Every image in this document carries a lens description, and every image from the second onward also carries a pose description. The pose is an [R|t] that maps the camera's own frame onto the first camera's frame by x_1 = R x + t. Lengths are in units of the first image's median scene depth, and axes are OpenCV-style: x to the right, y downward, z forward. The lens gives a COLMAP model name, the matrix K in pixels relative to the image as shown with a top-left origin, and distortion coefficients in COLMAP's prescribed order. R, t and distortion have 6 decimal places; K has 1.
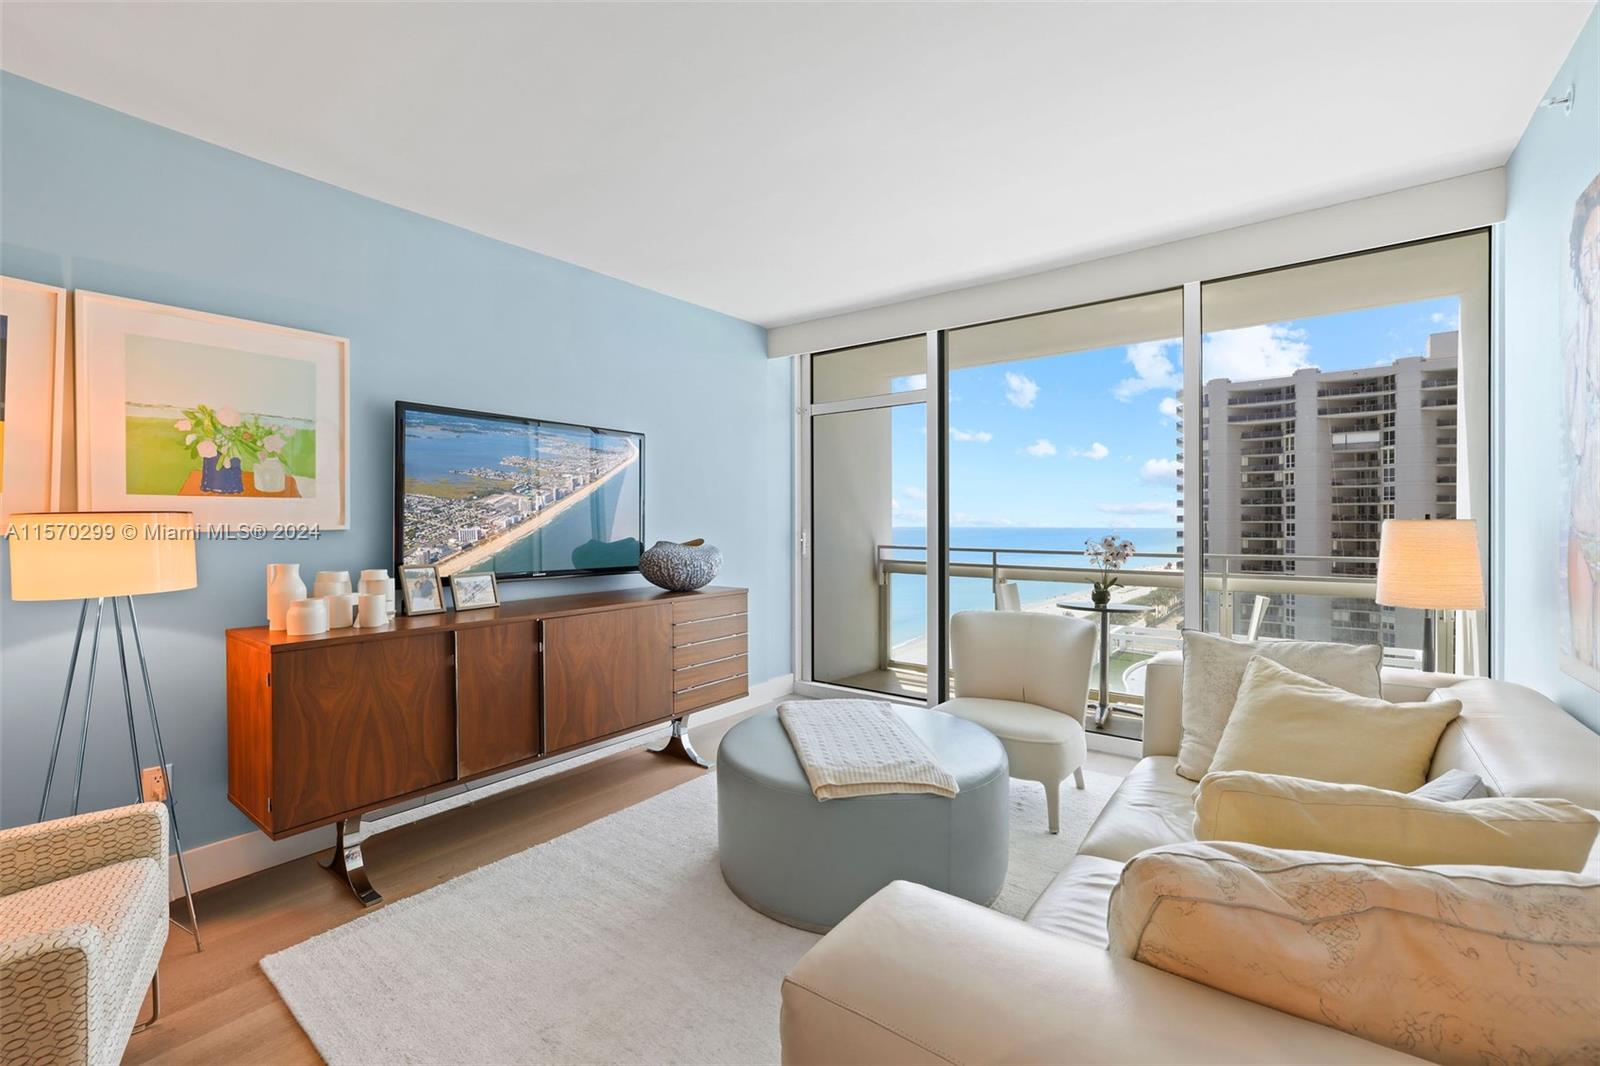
lens RADIAL K [[673.3, 0, 800.1], [0, 673.3, 526.9], [0, 0, 1]] dist [-0.004956, 0.000440]
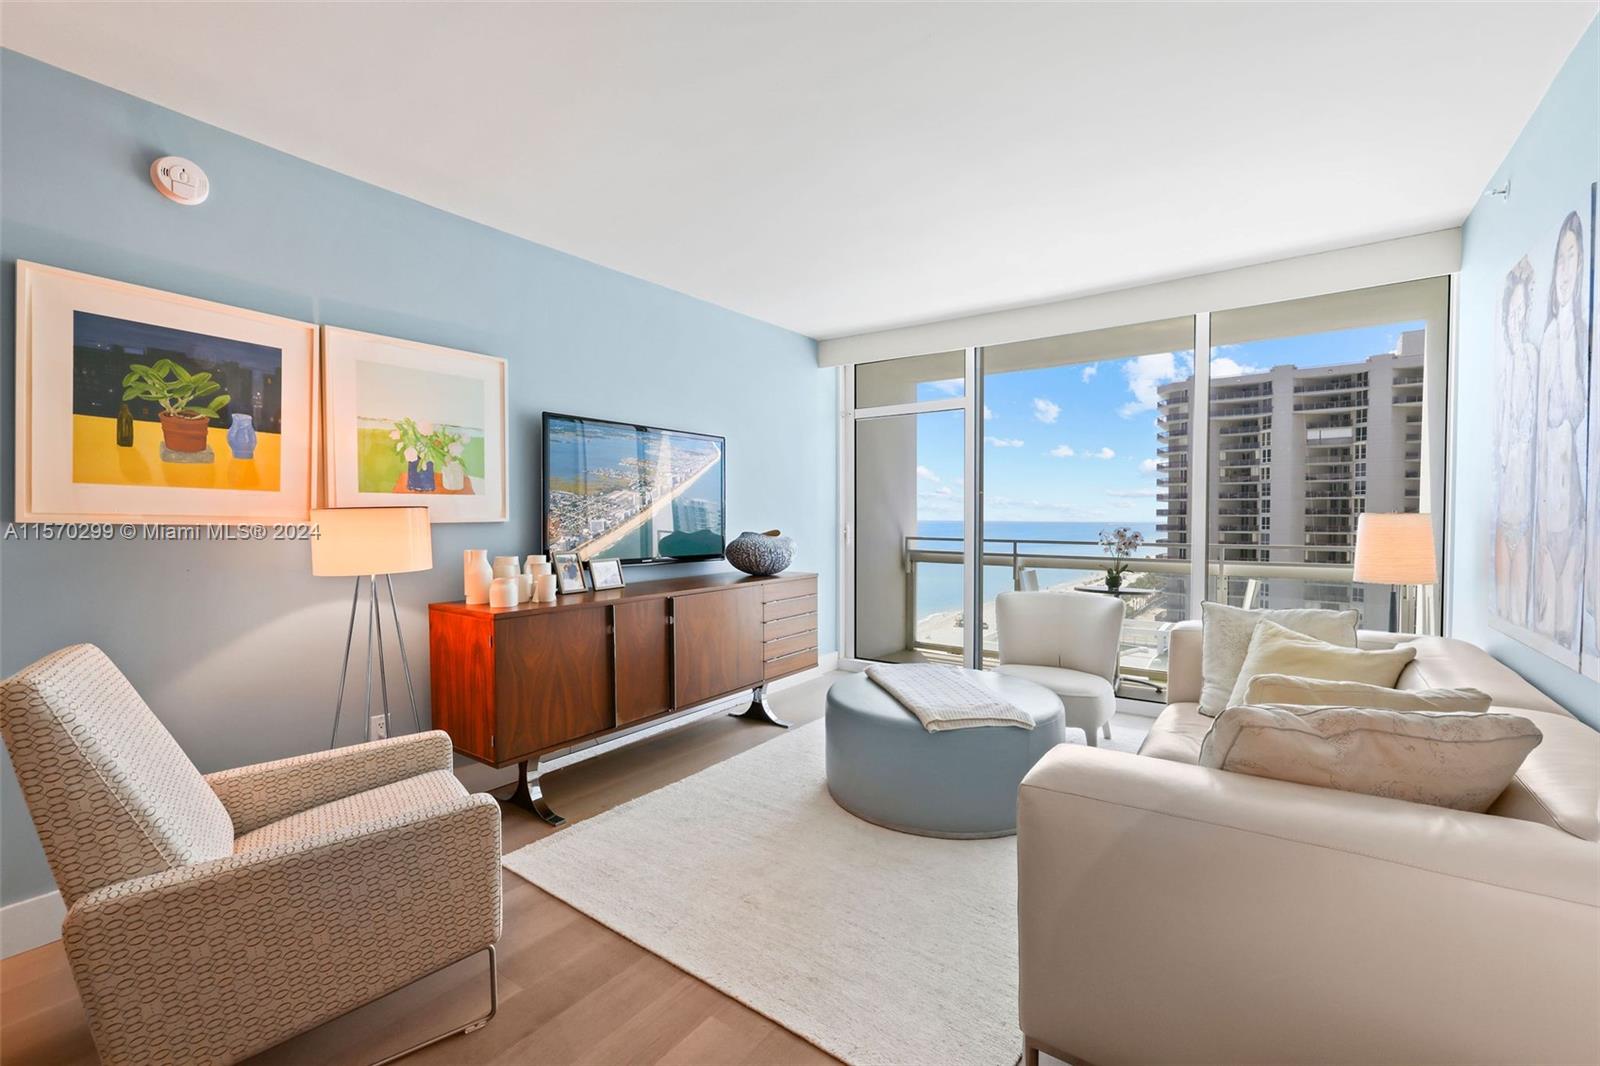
lens RADIAL K [[679.2, 0, 802.9], [0, 679.2, 534.6], [0, 0, 1]] dist [-0.002530, -0.000336]
pose [[0.999451, -0.000222, 0.033118, -0.148430], [-0.000473, 0.999780, 0.020984, 0.001668], [-0.033116, -0.020988, 0.999231, -0.161232]]
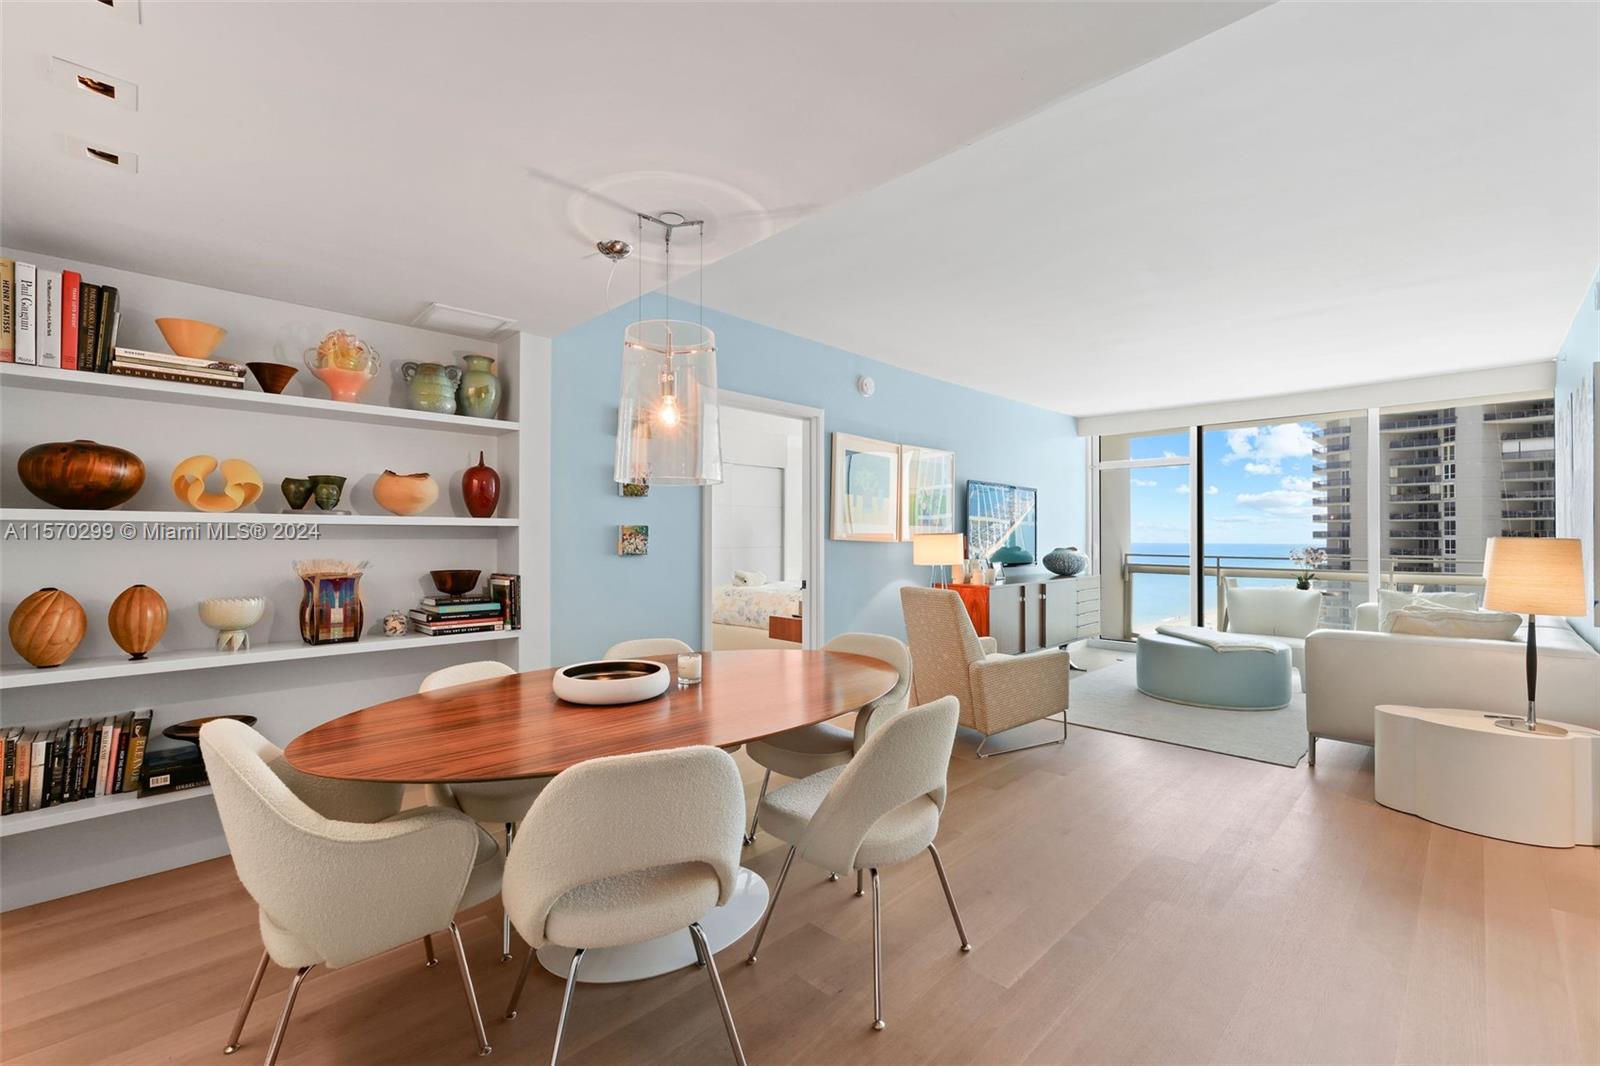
lens RADIAL K [[684.9, 0, 786.9], [0, 684.9, 536.2], [0, 0, 1]] dist [-0.000600, 0.000379]
pose [[0.990312, 0.002165, -0.138845, -0.668594], [-0.003328, 0.999961, -0.008148, 0.007478], [0.138822, 0.008531, 0.990281, -0.941881]]
